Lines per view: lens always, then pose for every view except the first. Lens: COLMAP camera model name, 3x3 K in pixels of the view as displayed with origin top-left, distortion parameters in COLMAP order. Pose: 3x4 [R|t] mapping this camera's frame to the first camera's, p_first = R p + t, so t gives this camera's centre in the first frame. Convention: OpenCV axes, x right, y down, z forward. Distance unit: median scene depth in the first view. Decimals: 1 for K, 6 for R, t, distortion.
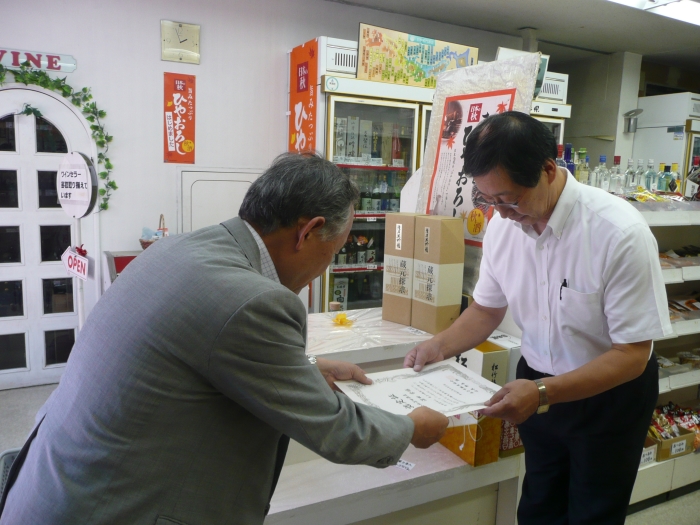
lens RADIAL K [[583.9, 0, 349.5], [0, 583.9, 262.5], [0, 0, 1]] dist [-0.001311, -0.005927]
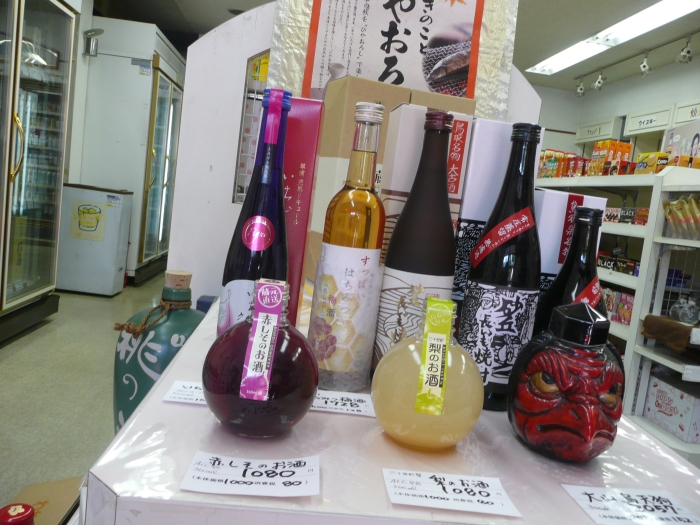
lens RADIAL K [[583.9, 0, 347.1], [0, 583.9, 261.5], [0, 0, 1]] dist [-0.001311, -0.005927]
pose [[0.396356, -0.088619, 0.913810, -0.415780], [0.029307, 0.996045, 0.083883, 0.035753], [-0.917629, -0.006467, 0.397386, 0.788689]]
